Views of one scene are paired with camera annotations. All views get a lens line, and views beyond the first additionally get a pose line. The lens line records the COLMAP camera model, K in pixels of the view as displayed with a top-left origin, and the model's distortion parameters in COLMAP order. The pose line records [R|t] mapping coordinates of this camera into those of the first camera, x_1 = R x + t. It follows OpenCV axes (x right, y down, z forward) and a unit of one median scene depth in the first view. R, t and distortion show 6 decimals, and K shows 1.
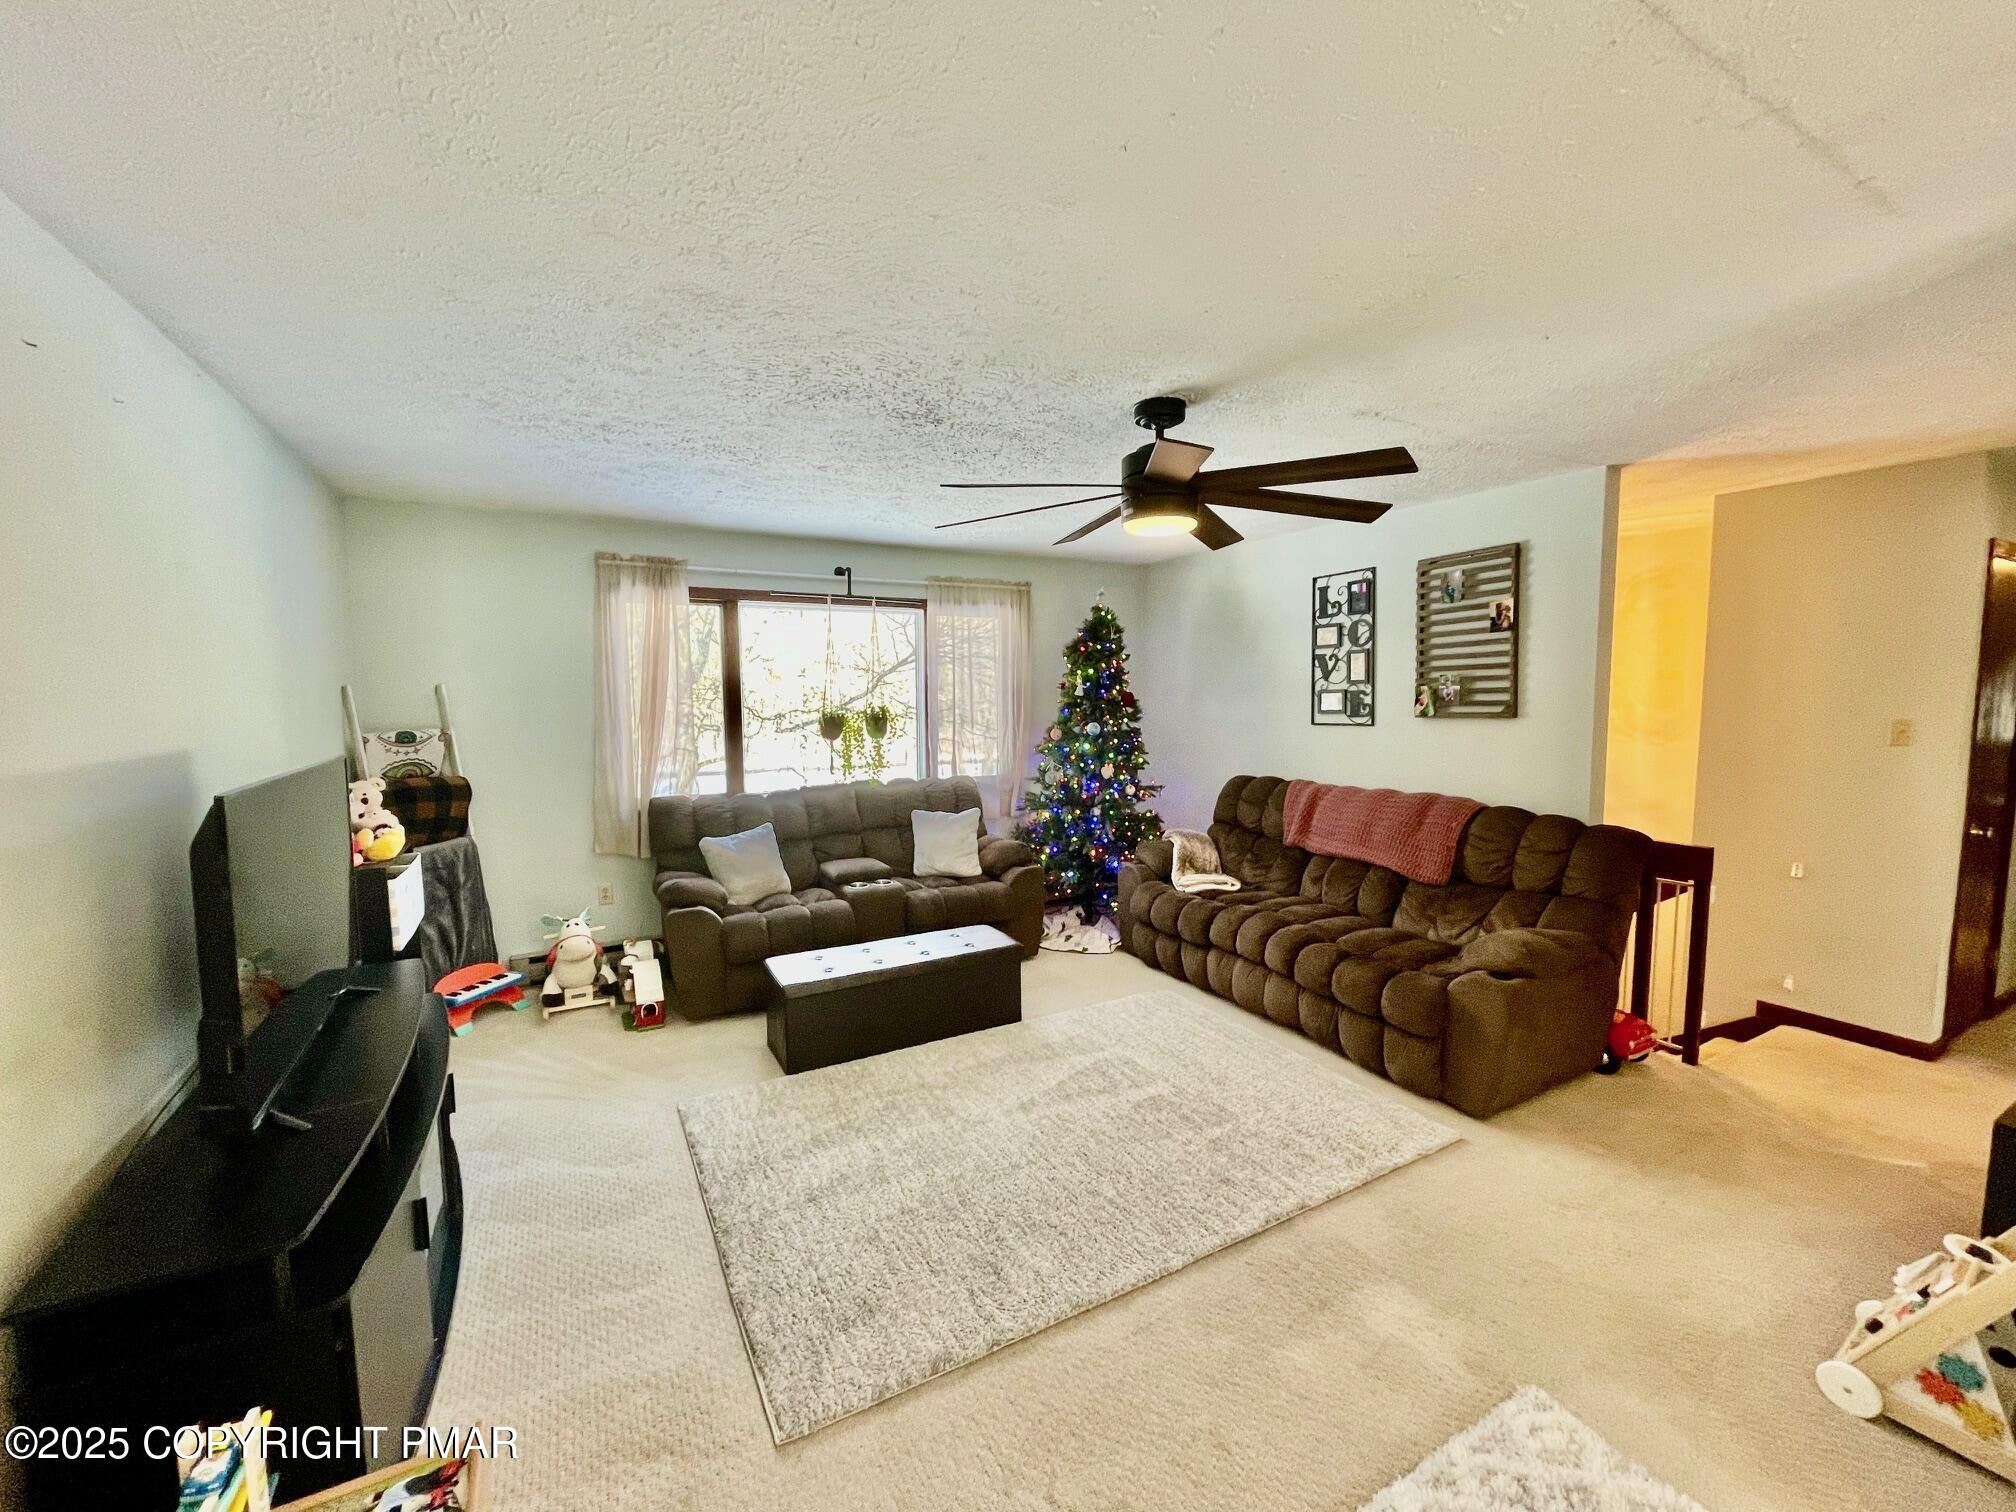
lens RADIAL K [[815.7, 0, 1001.8], [0, 815.7, 758.6], [0, 0, 1]] dist [0.002400, -0.000092]
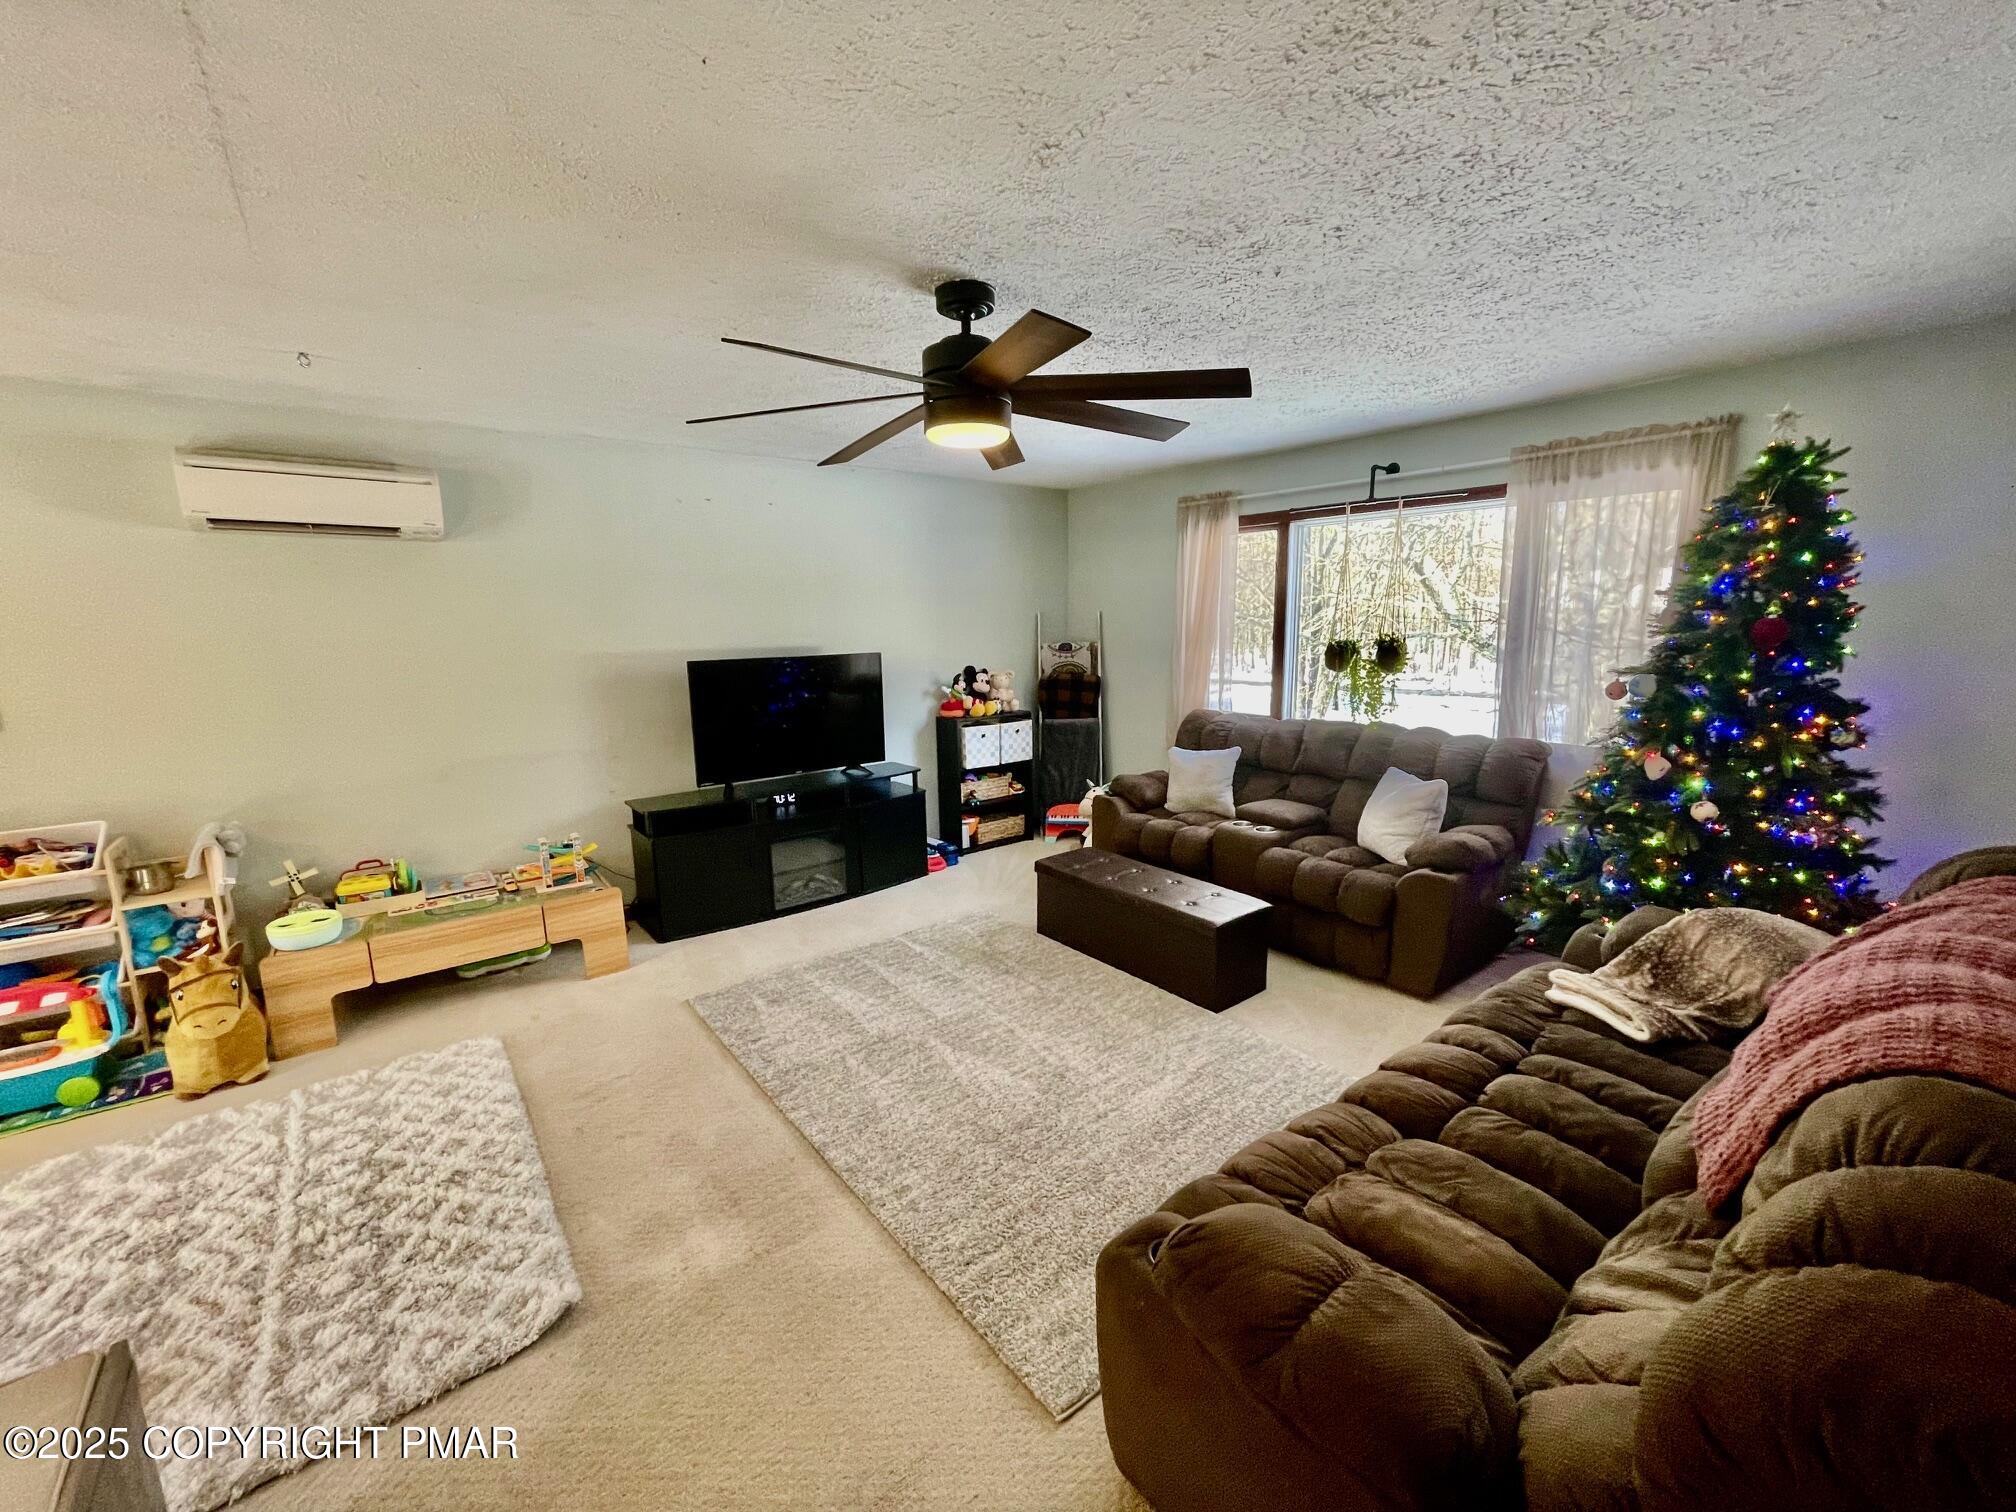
lens RADIAL K [[815.7, 0, 999.7], [0, 815.7, 752.7], [0, 0, 1]] dist [0.002400, -0.000092]
pose [[0.164213, 0.165506, -0.972441, 0.625327], [-0.071821, 0.985213, 0.155551, -0.048749], [0.983807, 0.044298, 0.173671, 0.506632]]
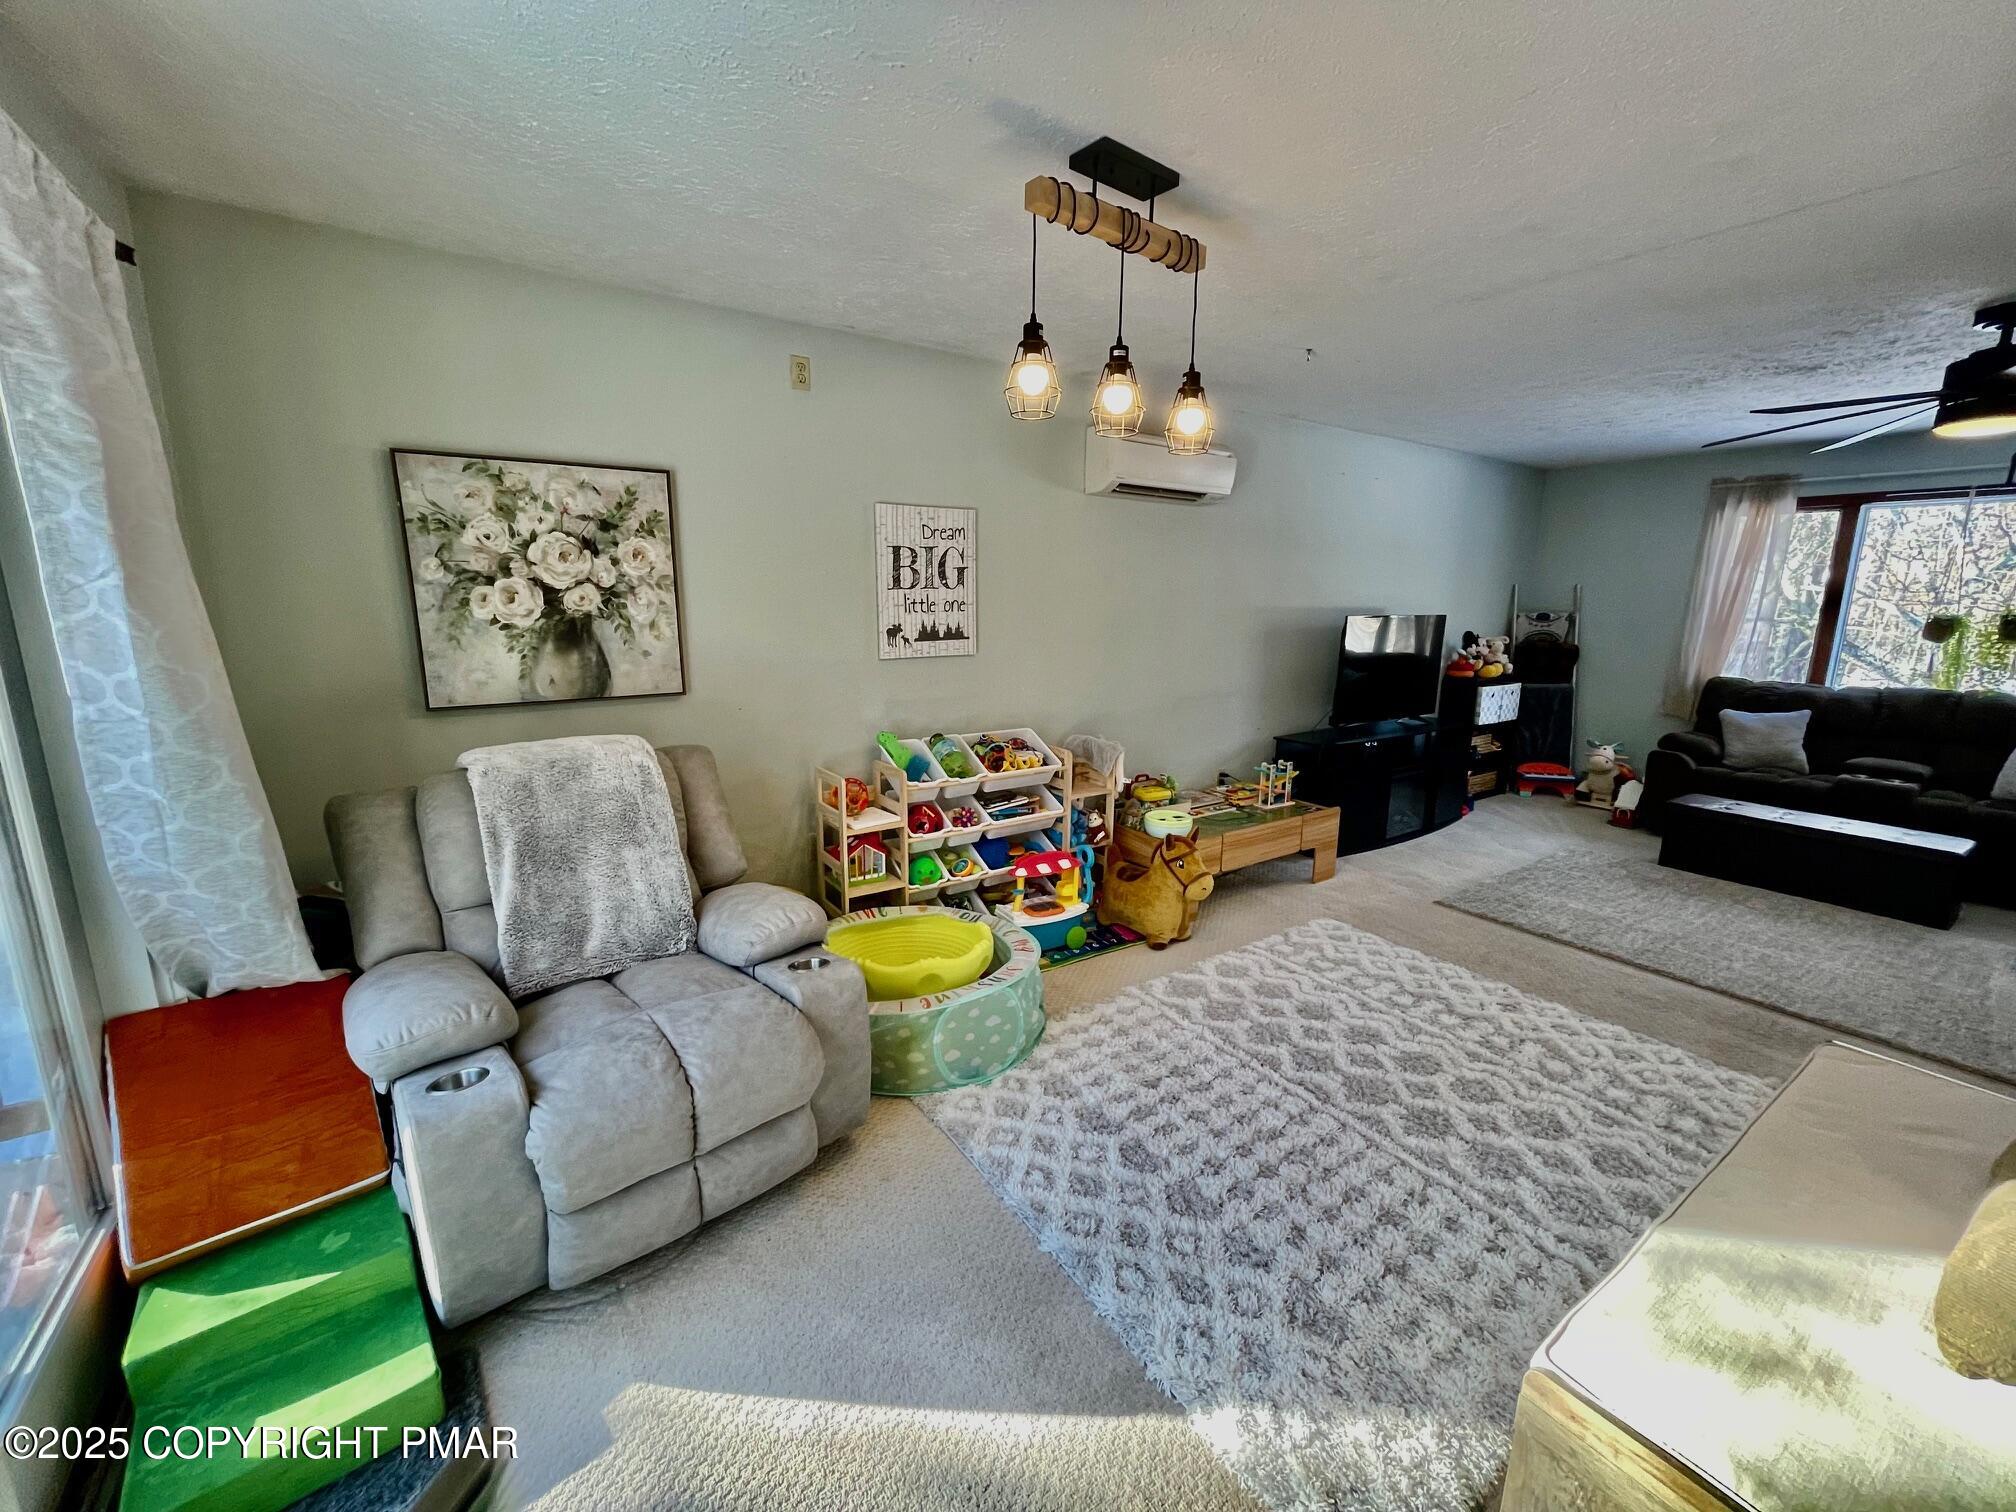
lens RADIAL K [[815.7, 0, 1009.7], [0, 815.7, 752.4], [0, 0, 1]] dist [0.002400, -0.000092]
pose [[0.102394, 0.194610, -0.975522, 0.669385], [-0.097940, 0.977884, 0.184801, 0.034697], [0.989911, 0.076620, 0.119189, -0.197270]]
